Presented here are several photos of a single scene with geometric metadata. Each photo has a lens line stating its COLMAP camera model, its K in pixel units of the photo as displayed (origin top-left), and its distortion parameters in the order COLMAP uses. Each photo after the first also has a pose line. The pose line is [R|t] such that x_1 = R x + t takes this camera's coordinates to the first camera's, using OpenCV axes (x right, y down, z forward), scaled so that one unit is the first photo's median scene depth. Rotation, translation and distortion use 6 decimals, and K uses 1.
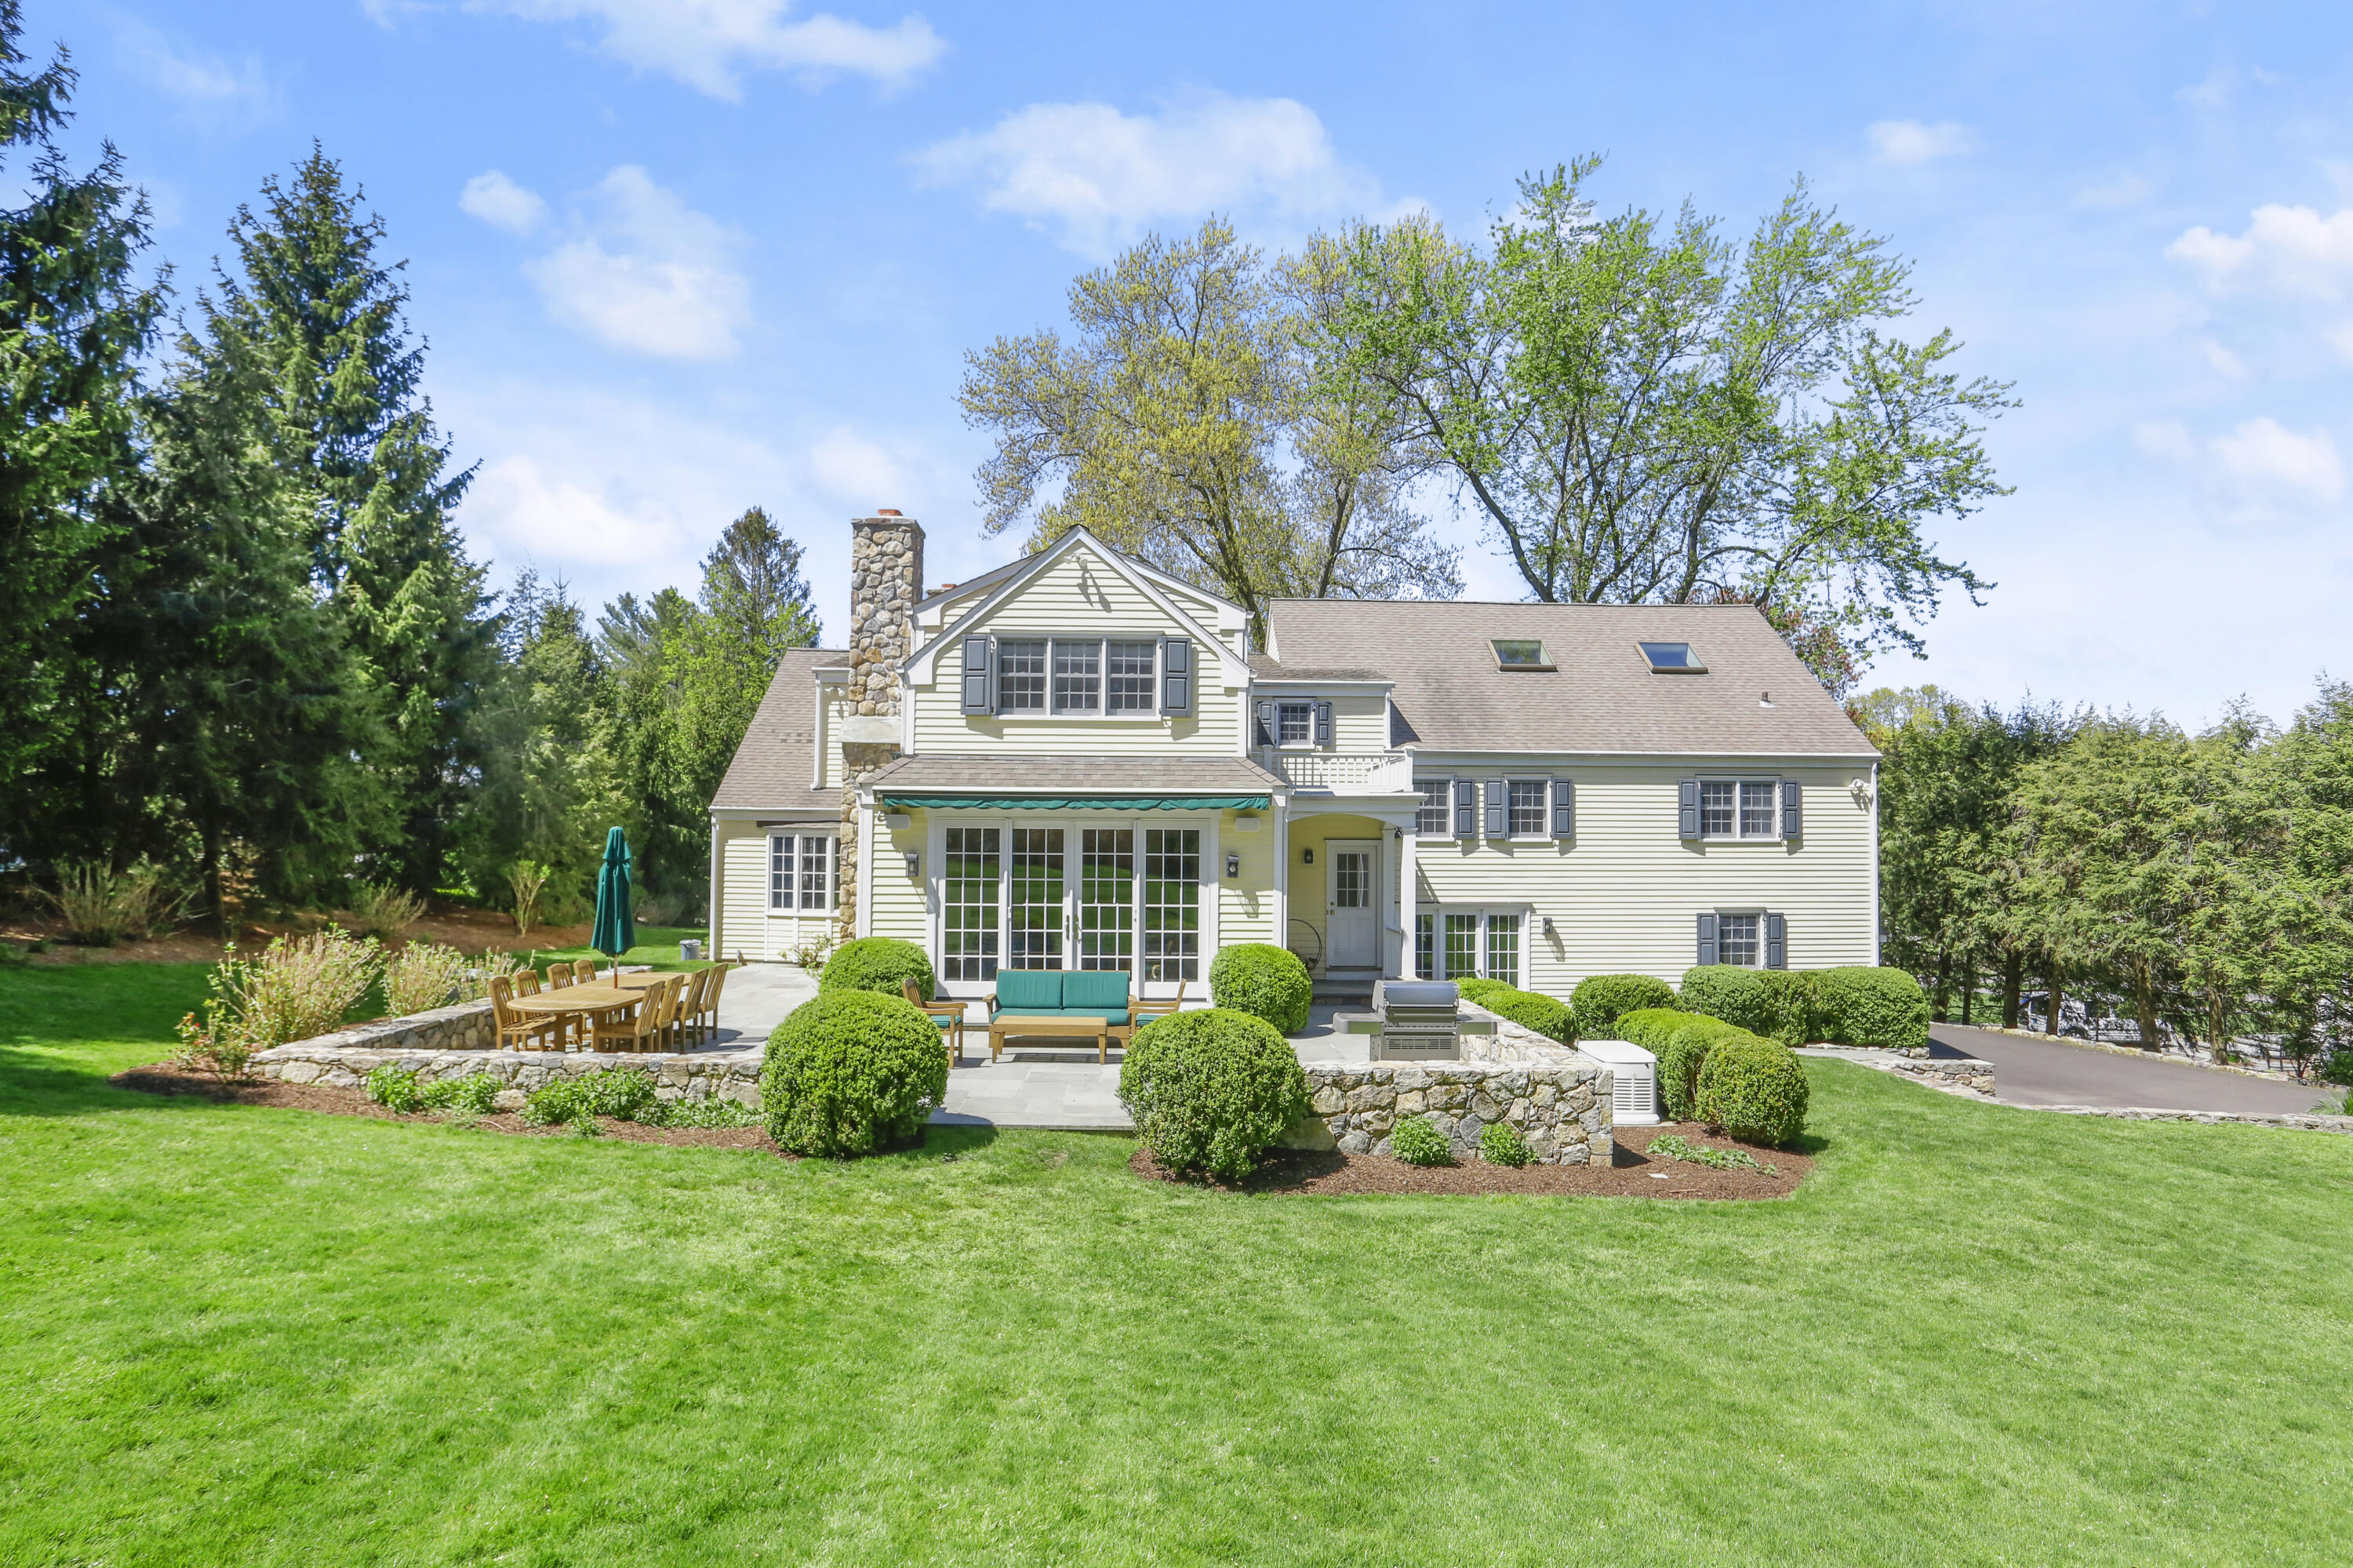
lens RADIAL K [[1157.0, 0, 1176.5], [0, 1157.0, 784.0], [0, 0, 1]] dist [-0.051983, 0.023944]
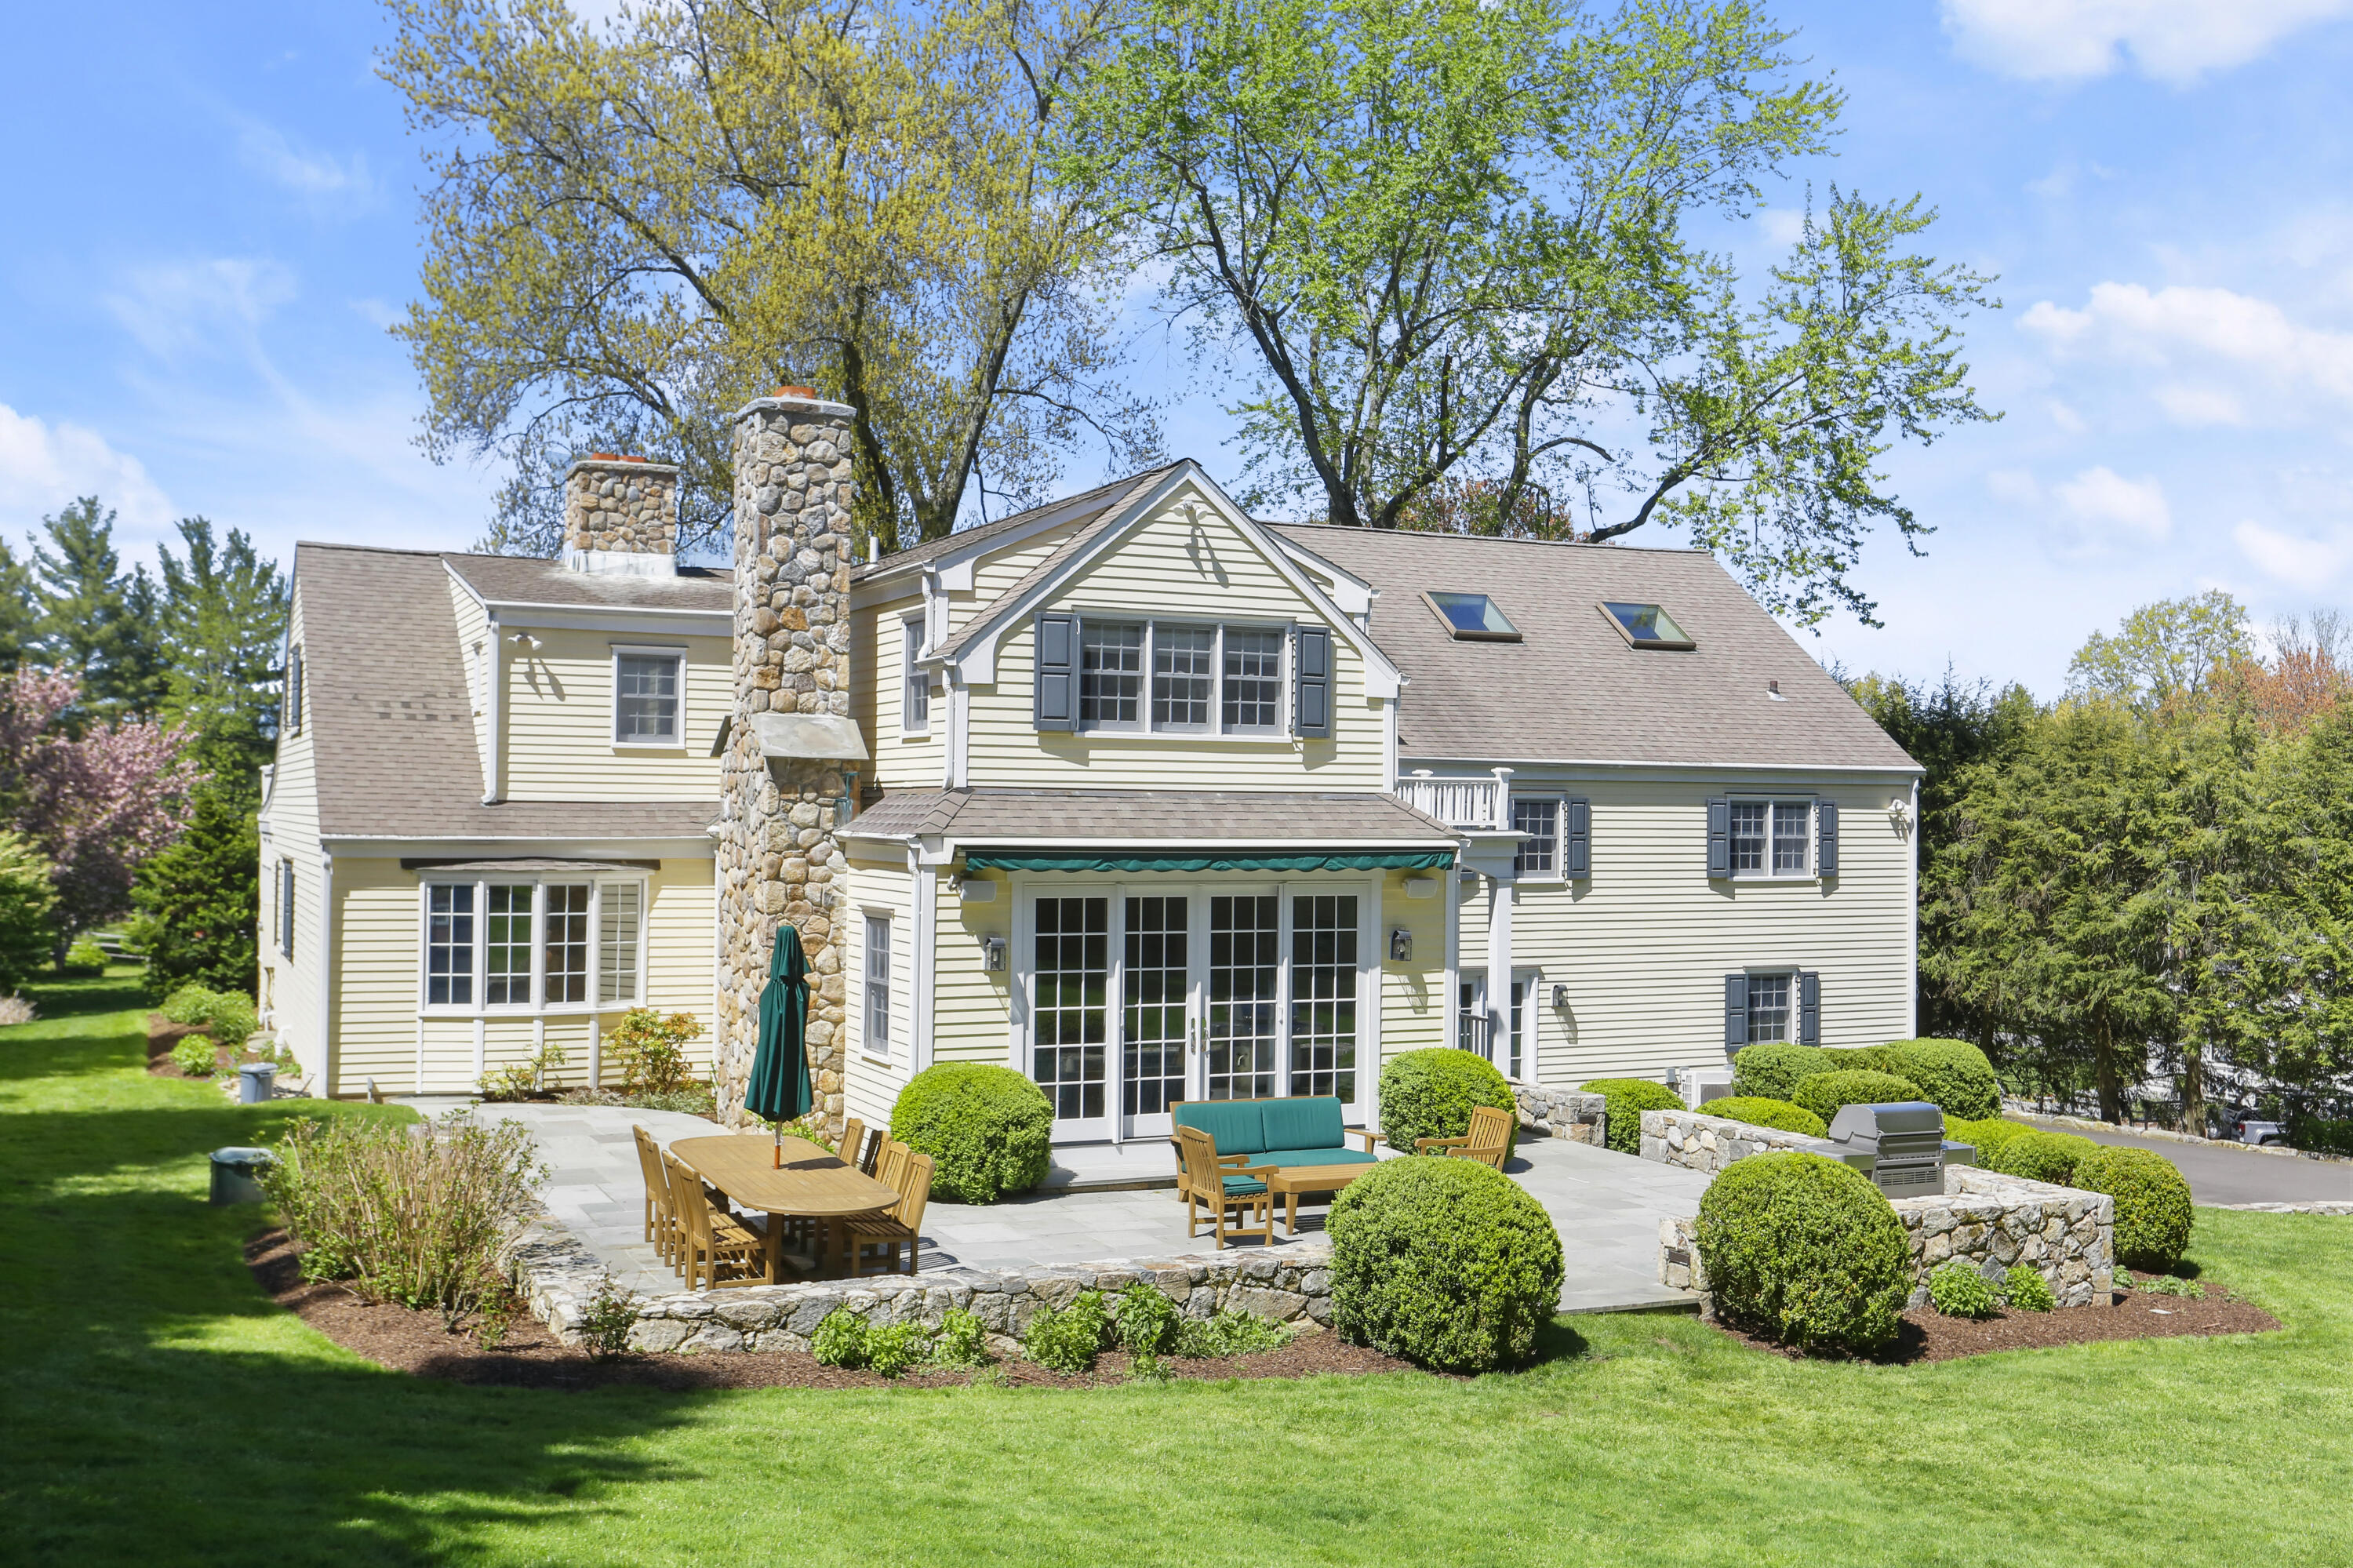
lens RADIAL K [[1886.0, 0, 1176.5], [0, 1886.0, 784.0], [0, 0, 1]] dist [0.012540, 0.010286]
pose [[0.937889, 0.010117, 0.346788, -0.483419], [-0.019726, 0.999513, 0.024189, -0.055343], [-0.346374, -0.029528, 0.937632, -0.074015]]
